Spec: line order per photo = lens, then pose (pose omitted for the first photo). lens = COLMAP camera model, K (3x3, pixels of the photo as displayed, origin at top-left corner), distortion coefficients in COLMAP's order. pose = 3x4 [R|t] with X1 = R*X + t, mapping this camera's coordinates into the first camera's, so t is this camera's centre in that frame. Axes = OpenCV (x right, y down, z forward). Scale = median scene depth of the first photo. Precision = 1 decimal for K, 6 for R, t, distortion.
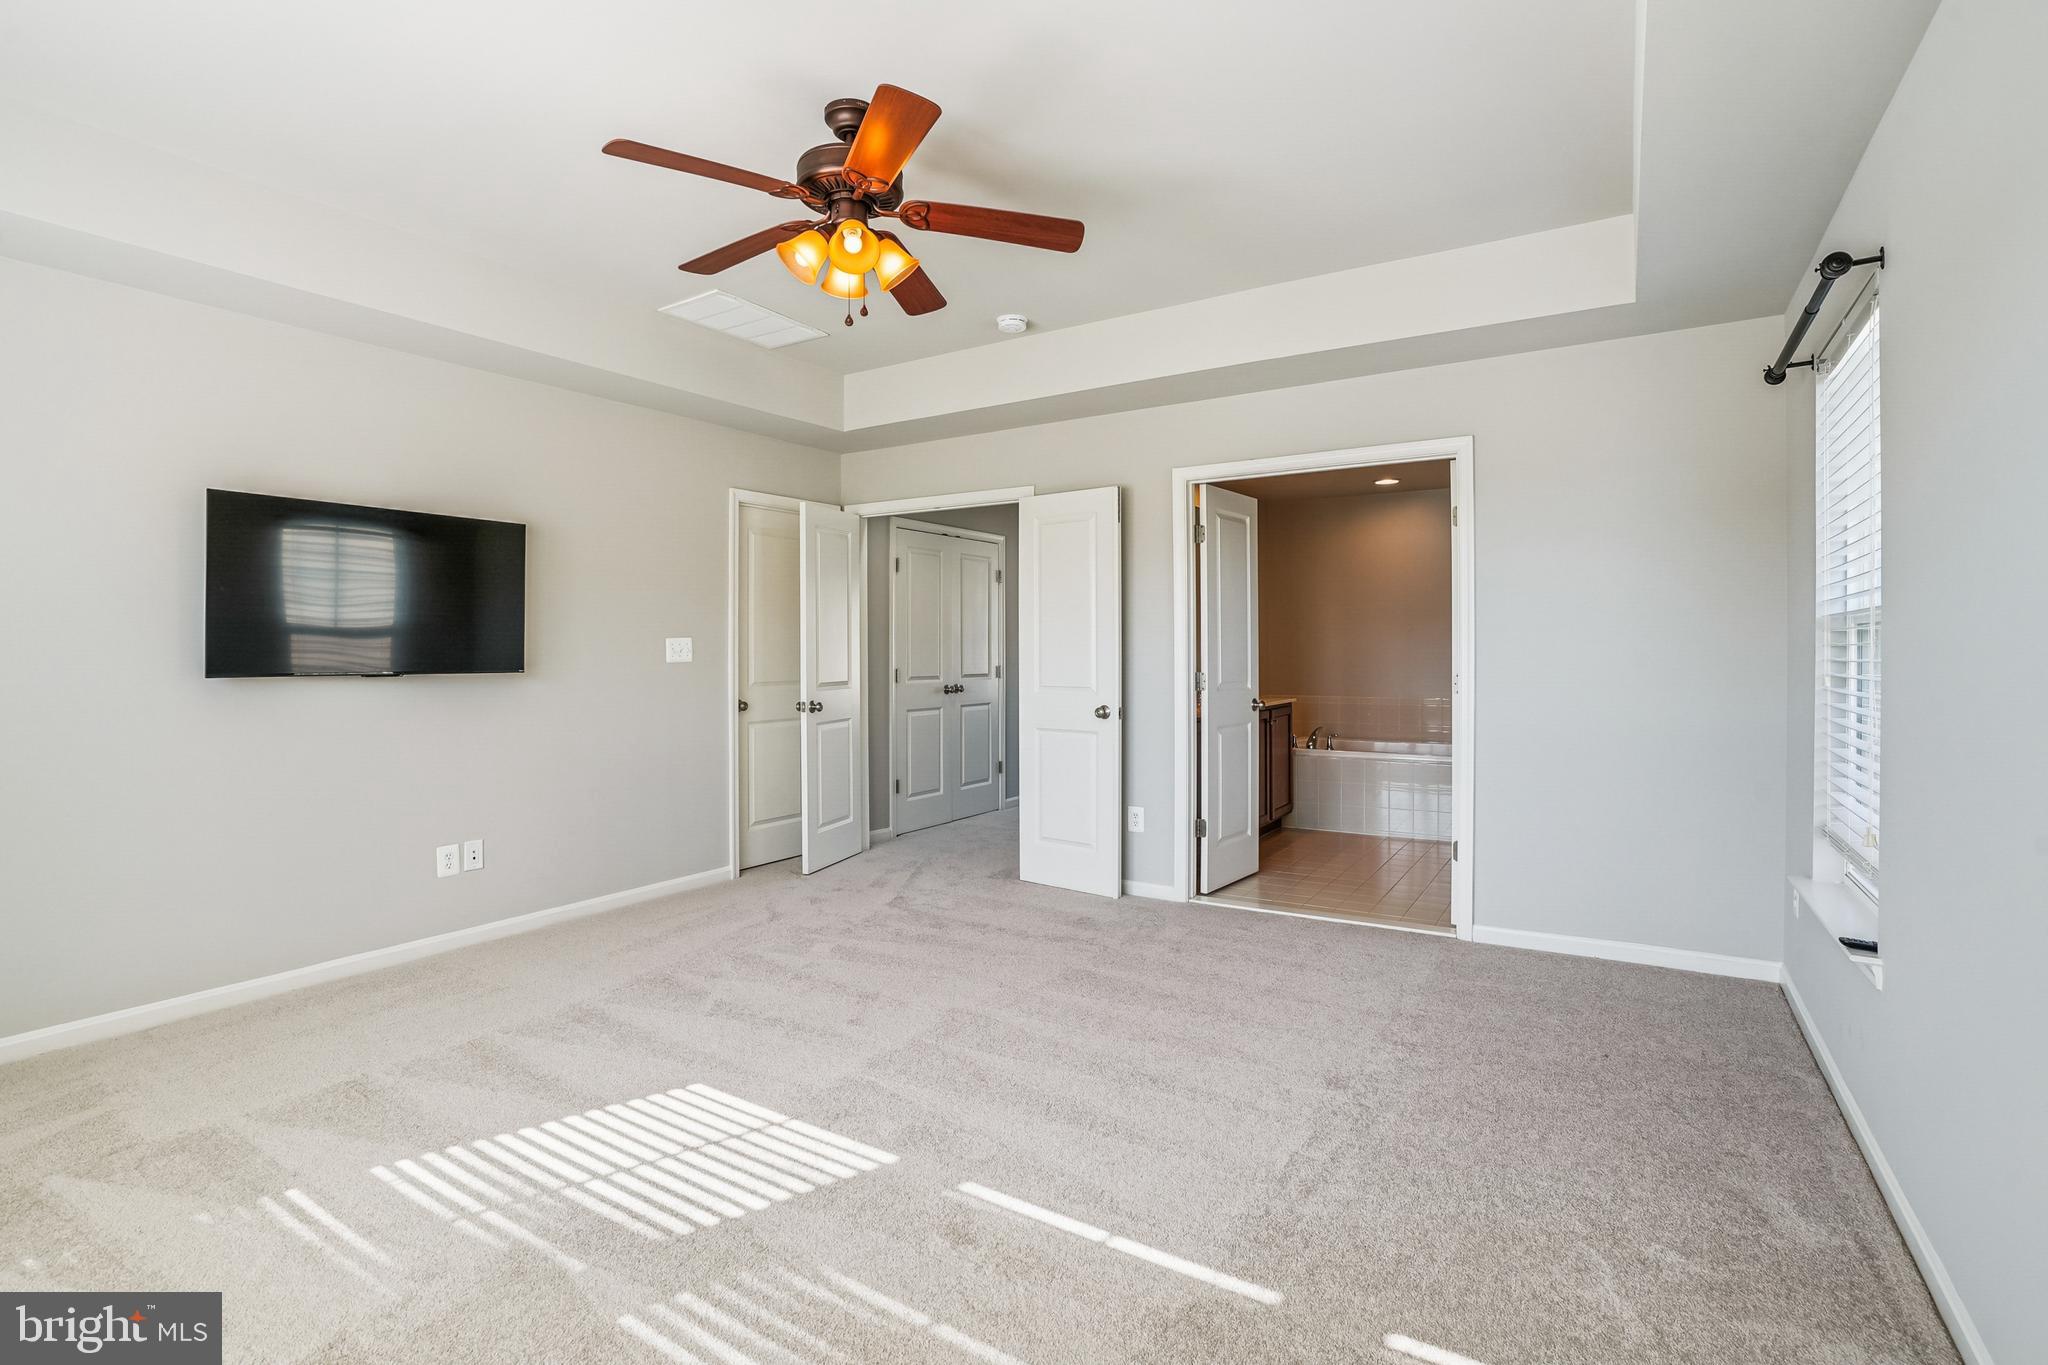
lens RADIAL K [[945.3, 0, 1018.5], [0, 945.3, 669.6], [0, 0, 1]] dist [0.002219, -0.000525]
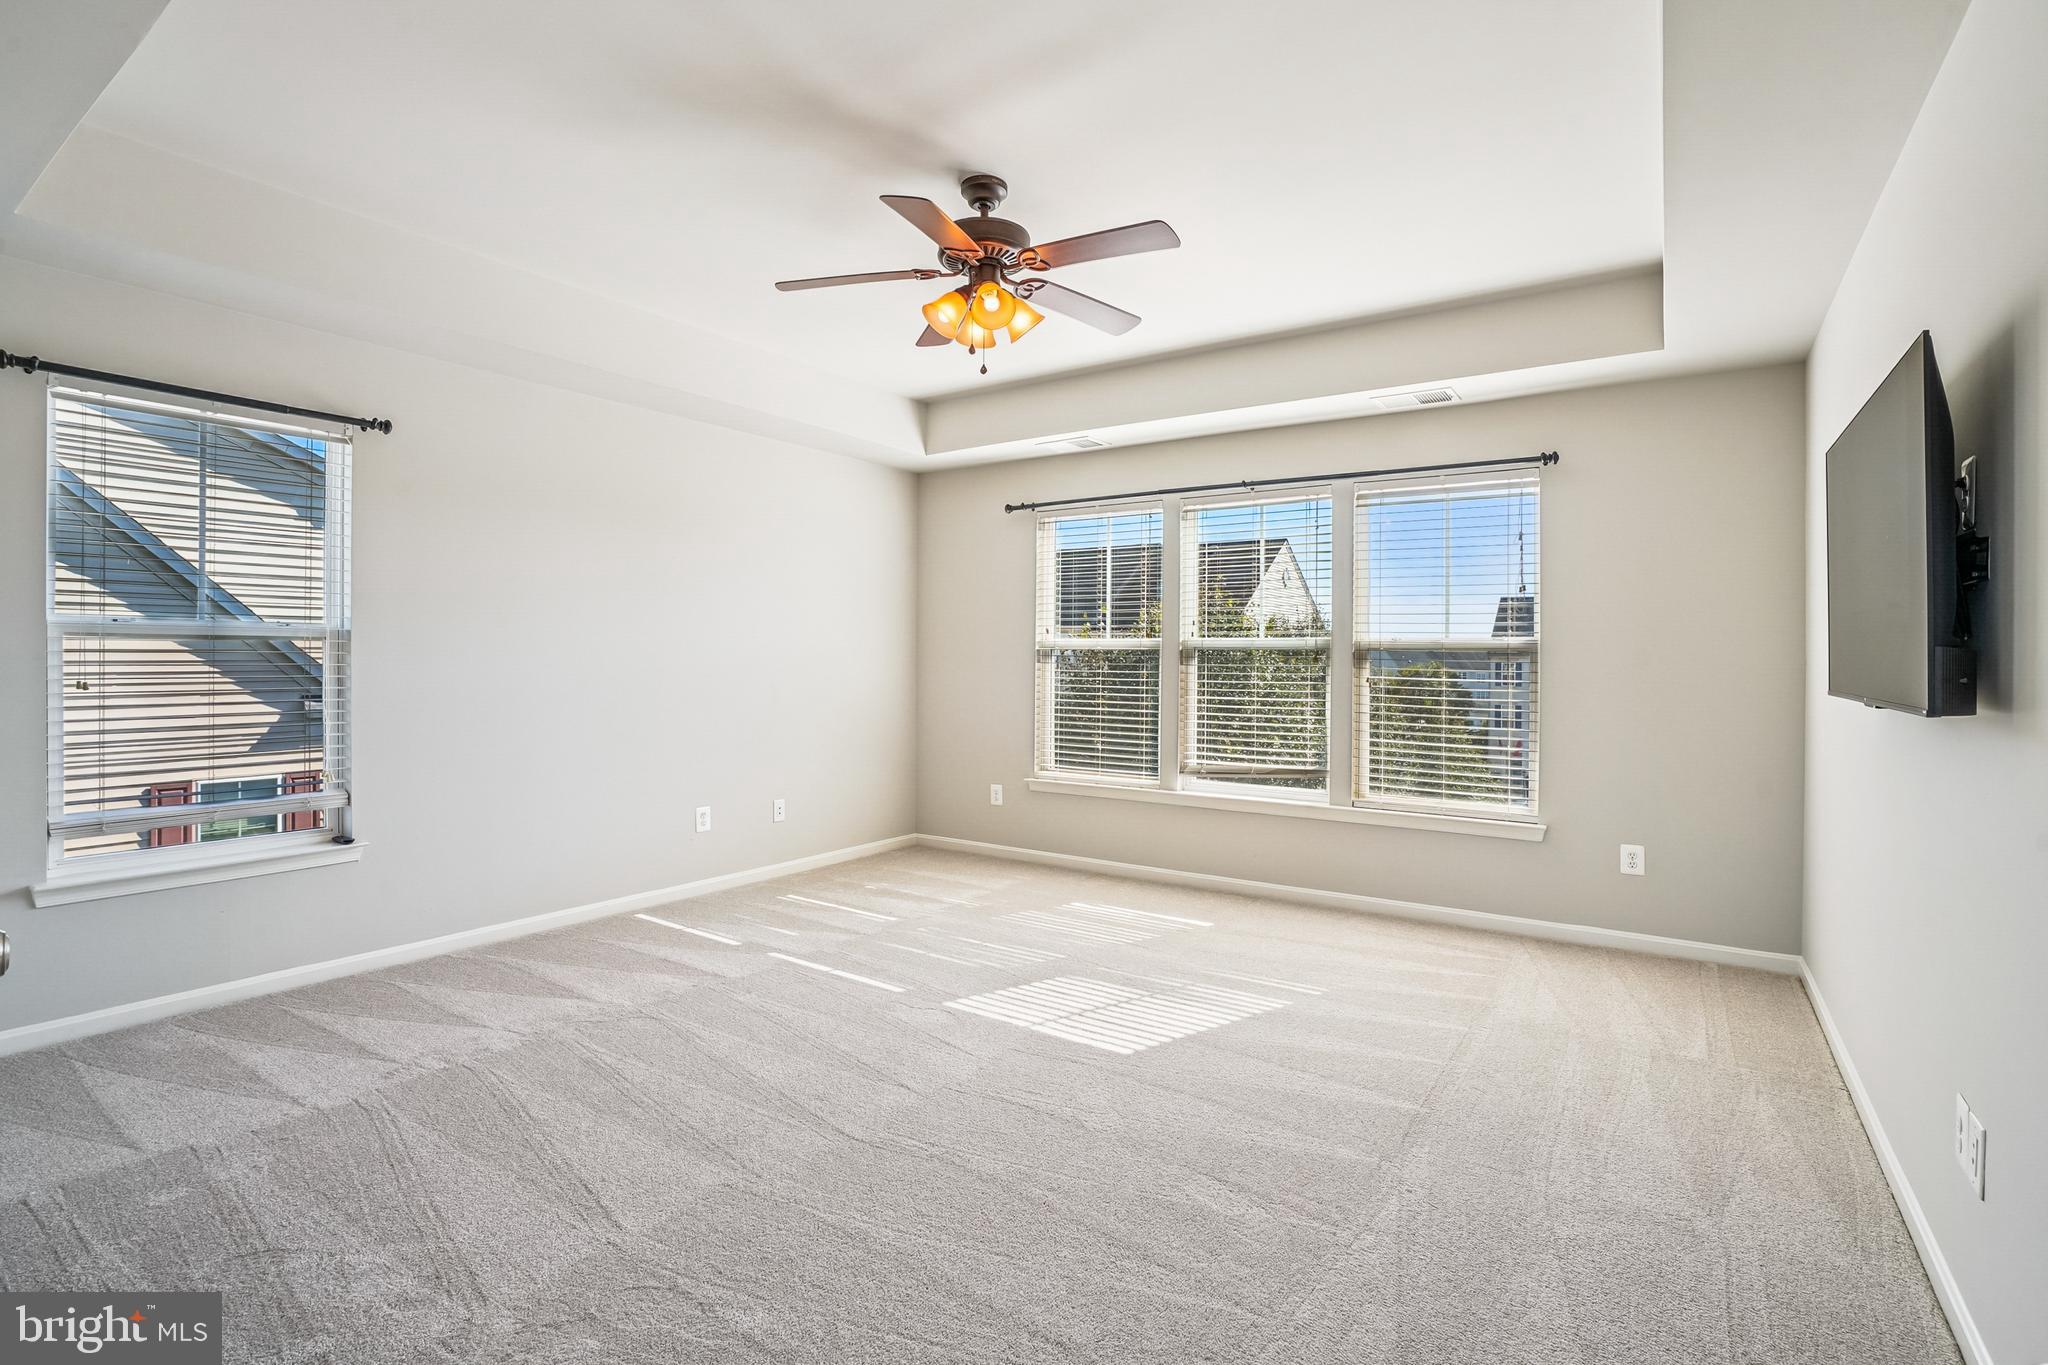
lens RADIAL K [[945.3, 0, 1026.0], [0, 945.3, 668.5], [0, 0, 1]] dist [0.002219, -0.000525]
pose [[-0.999455, -0.006924, 0.032267, -0.309563], [-0.006043, 0.999609, 0.027315, -0.044156], [-0.032444, 0.027105, -0.999106, 2.526956]]
